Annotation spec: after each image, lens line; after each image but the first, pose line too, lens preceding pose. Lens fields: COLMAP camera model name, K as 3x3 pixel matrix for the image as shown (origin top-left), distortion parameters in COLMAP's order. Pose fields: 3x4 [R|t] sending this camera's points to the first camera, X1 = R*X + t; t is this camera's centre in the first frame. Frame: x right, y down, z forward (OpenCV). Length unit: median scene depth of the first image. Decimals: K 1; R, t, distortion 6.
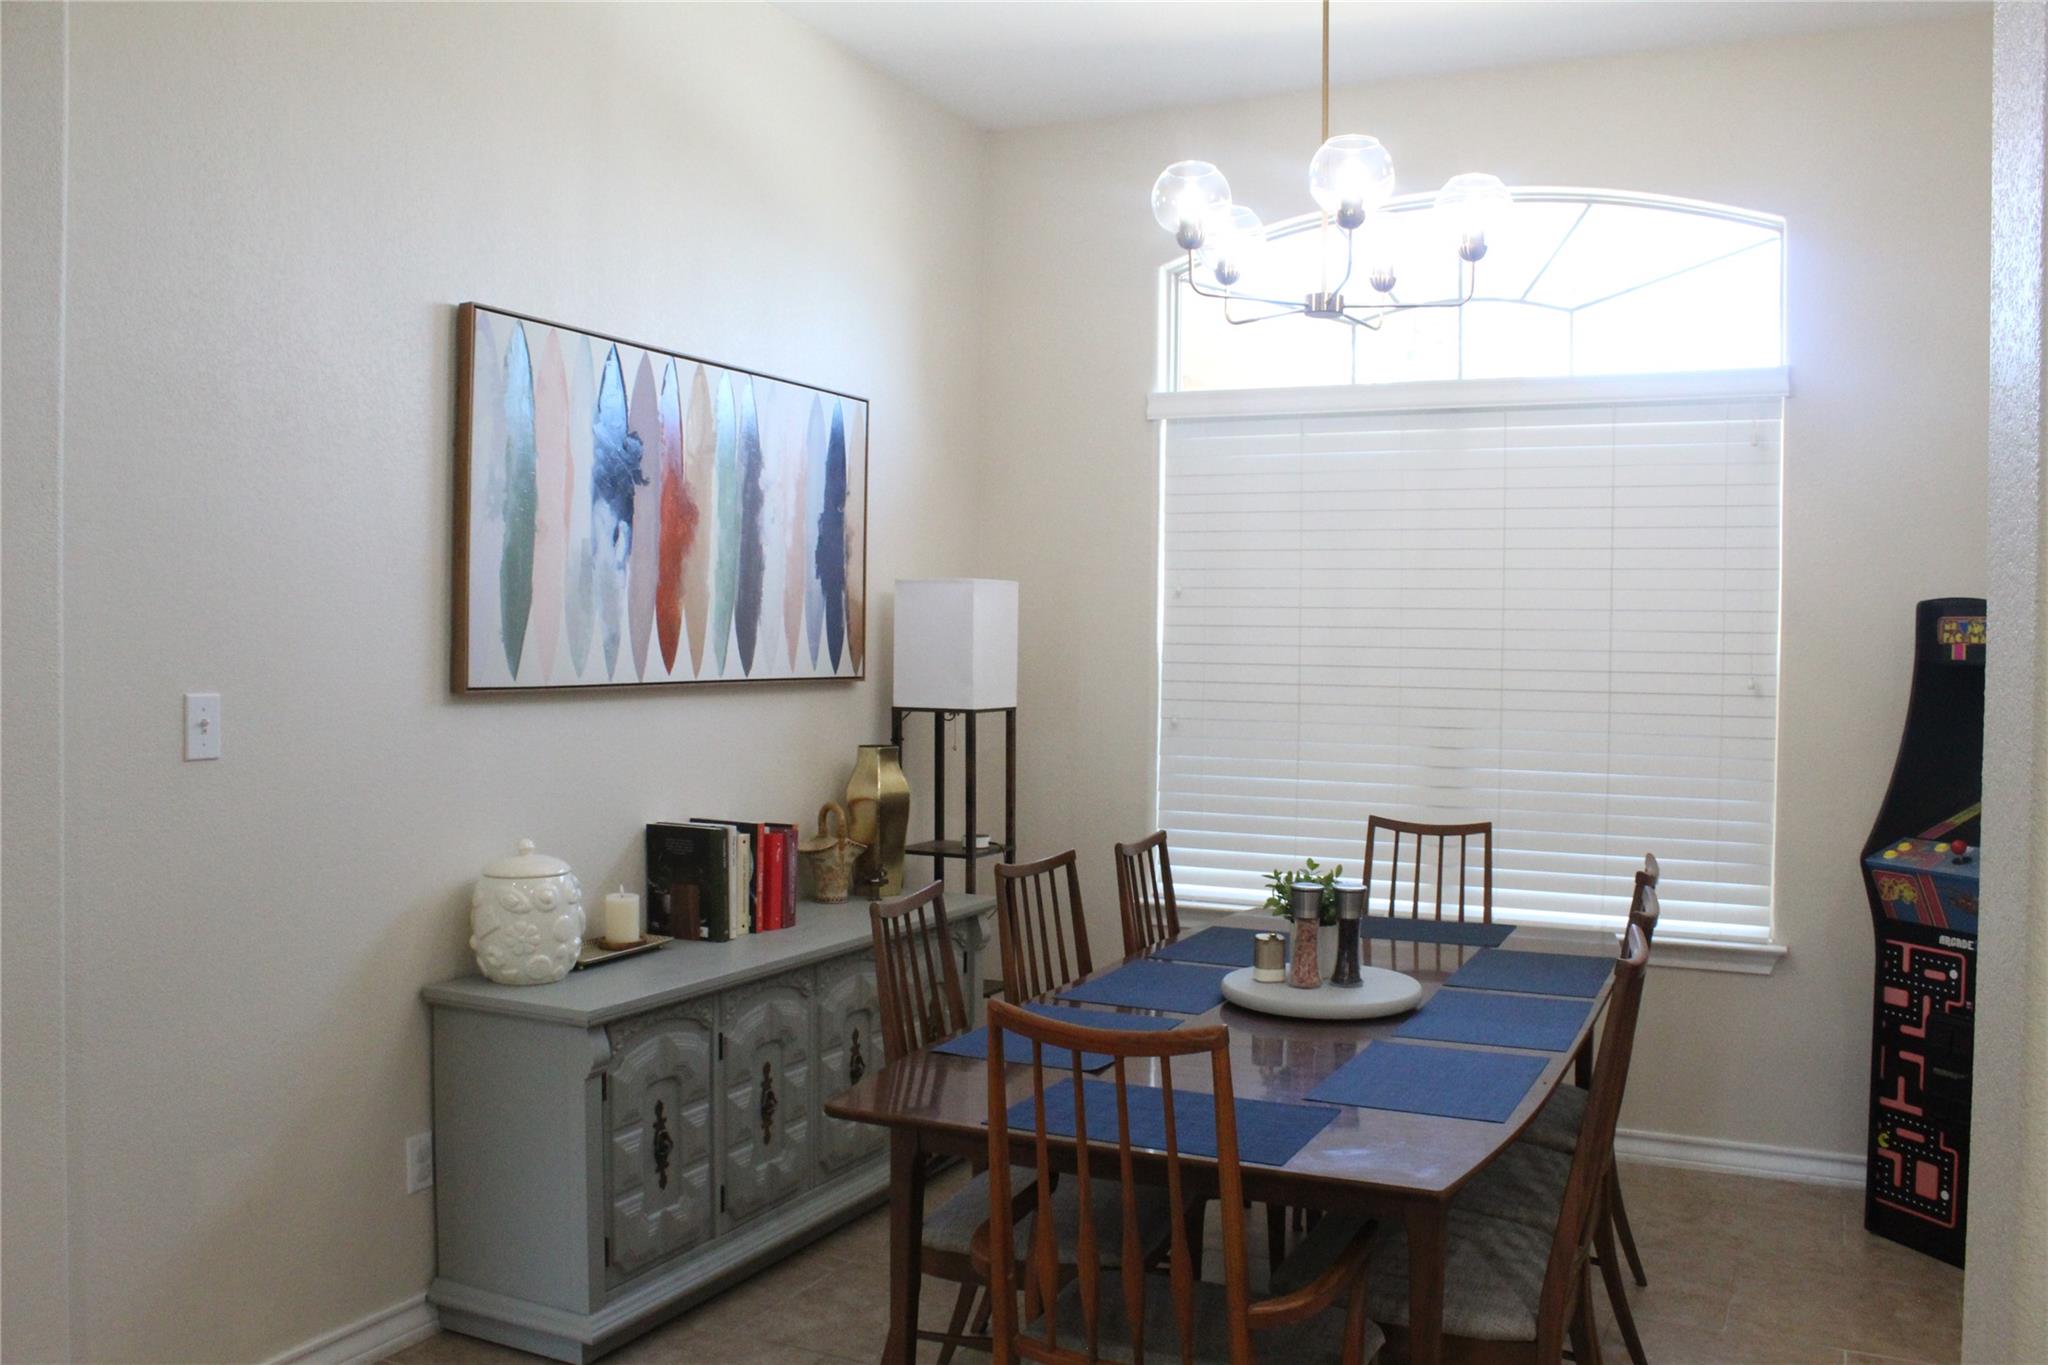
lens RADIAL K [[1700.0, 0, 1027.2], [0, 1700.0, 685.0], [0, 0, 1]] dist [-0.170187, 0.148339]
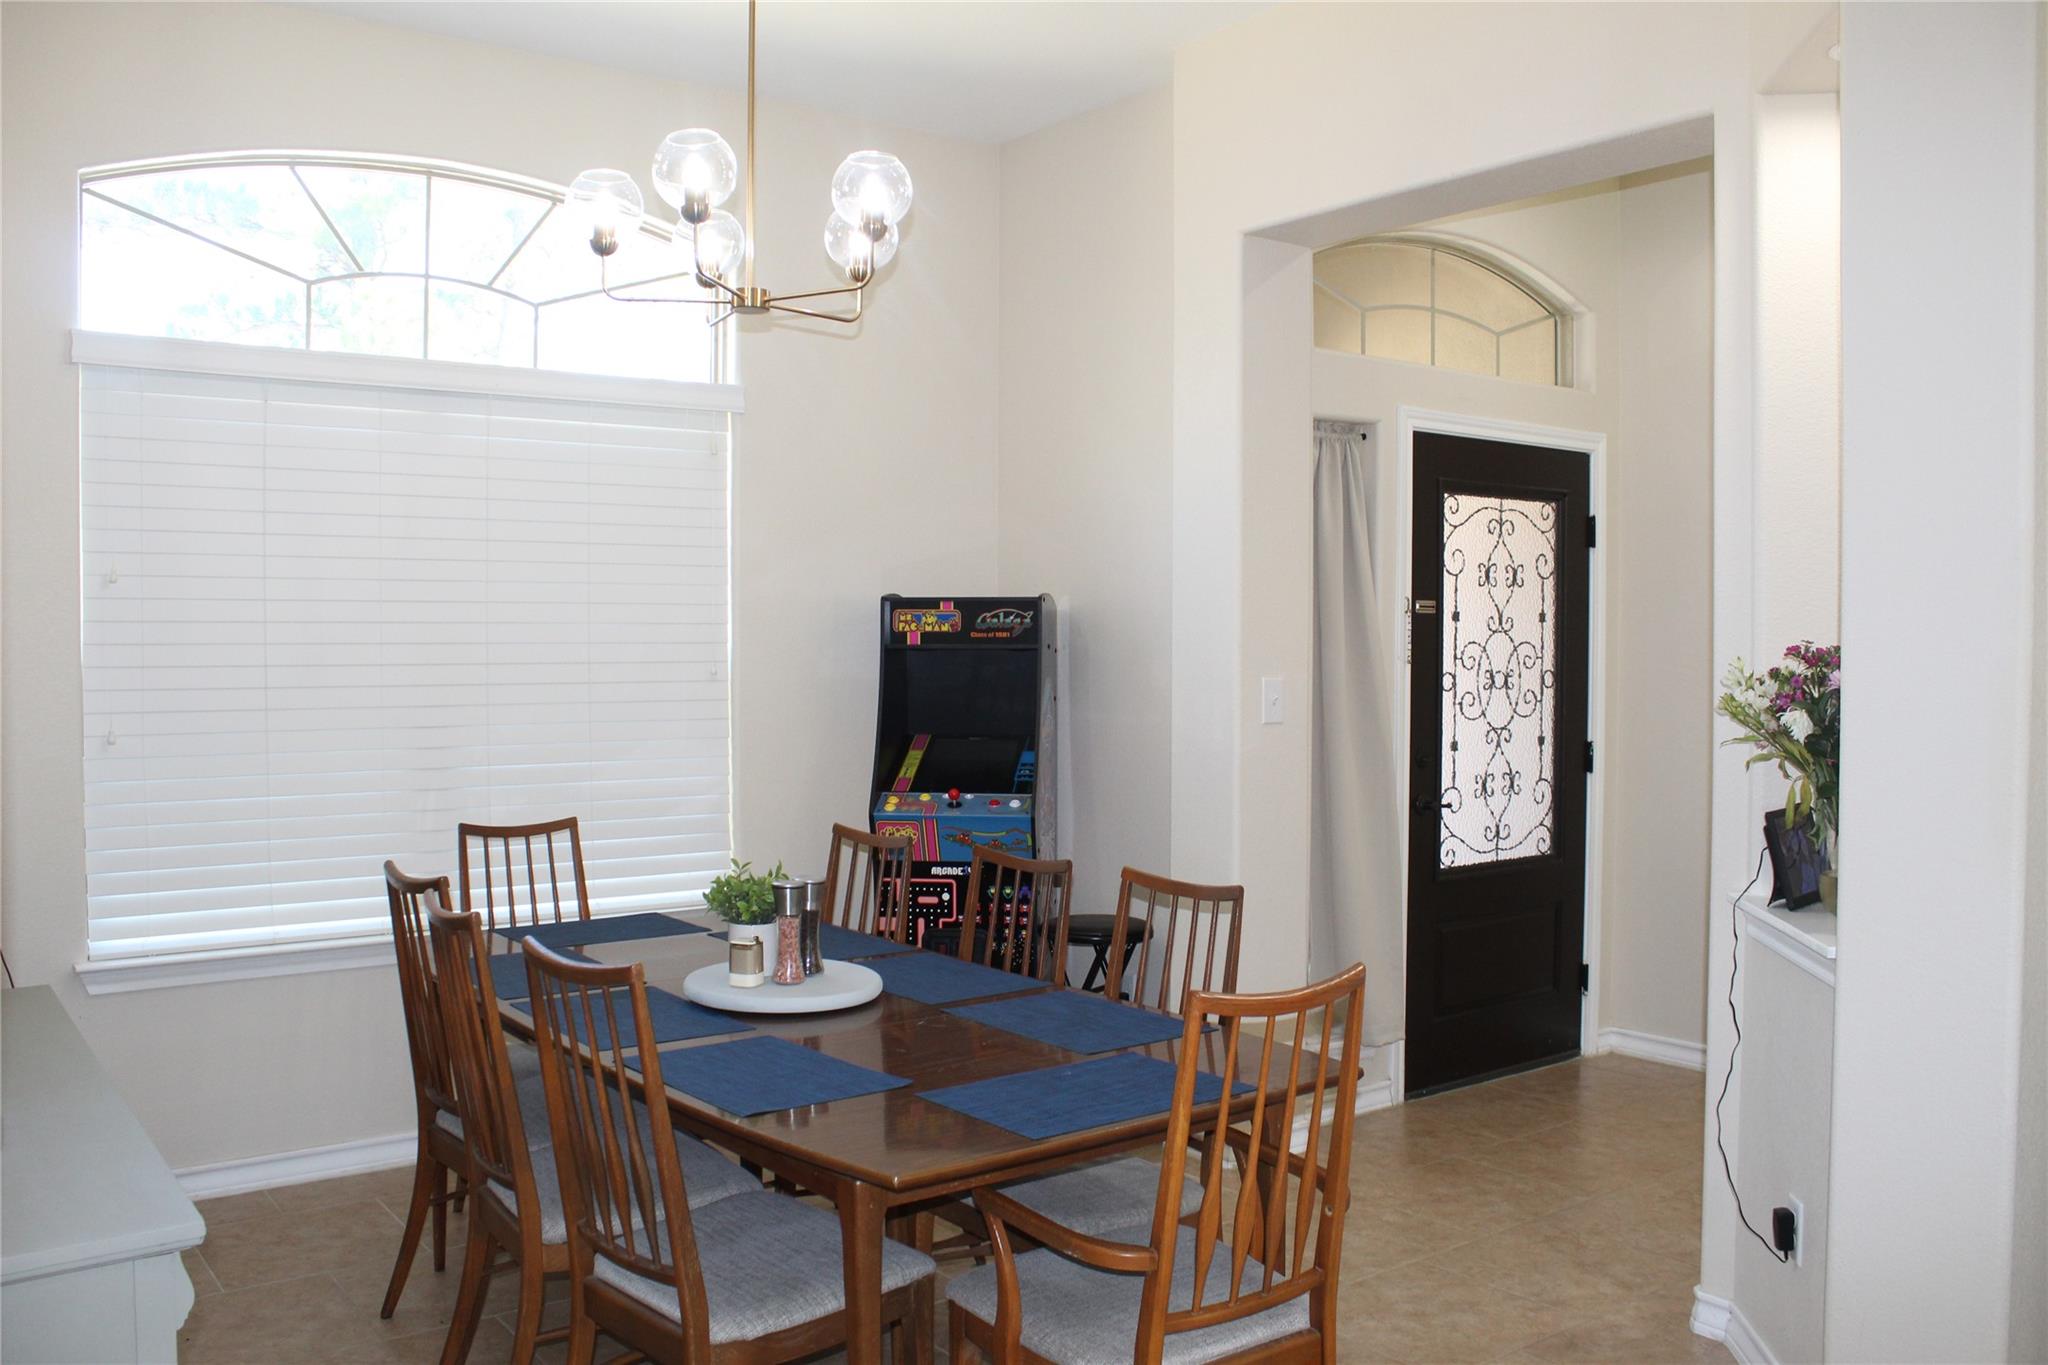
lens RADIAL K [[1742.3, 0, 1019.3], [0, 1742.3, 683.2], [0, 0, 1]] dist [-0.176222, 0.160176]
pose [[0.454276, -0.038118, 0.890045, -0.565562], [0.029131, 0.999185, 0.027924, -0.020659], [-0.890384, 0.013243, 0.455017, 0.330694]]
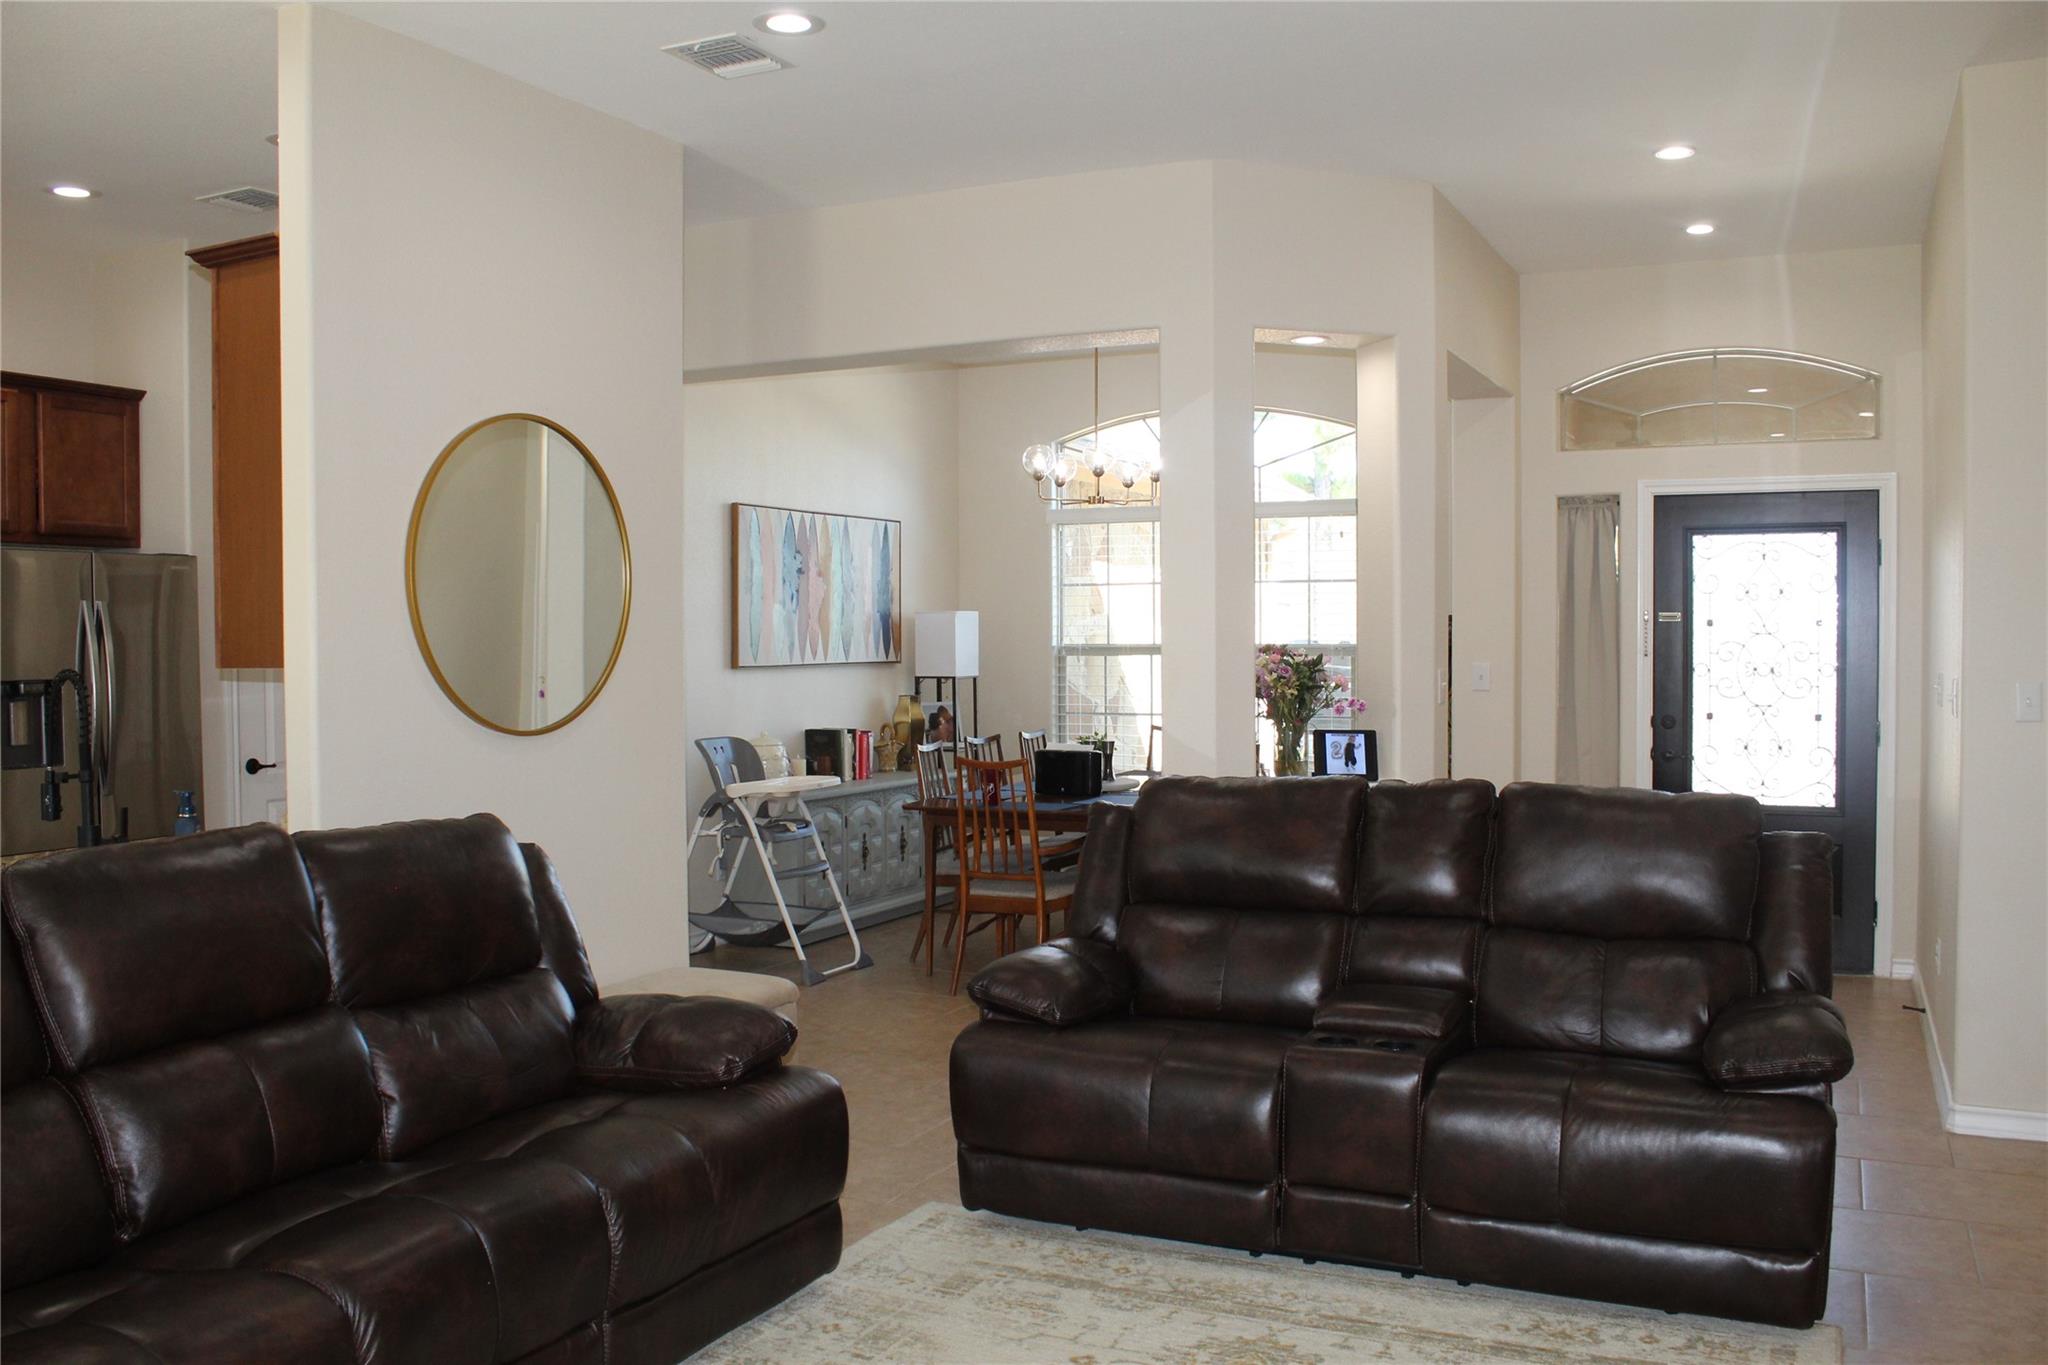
lens RADIAL K [[1700.0, 0, 1027.2], [0, 1700.0, 685.0], [0, 0, 1]] dist [-0.170187, 0.148339]
pose [[0.999854, -0.016962, 0.002166, 0.056051], [0.016965, 0.999855, -0.001526, 0.032957], [-0.002140, 0.001563, 0.999996, -1.174406]]
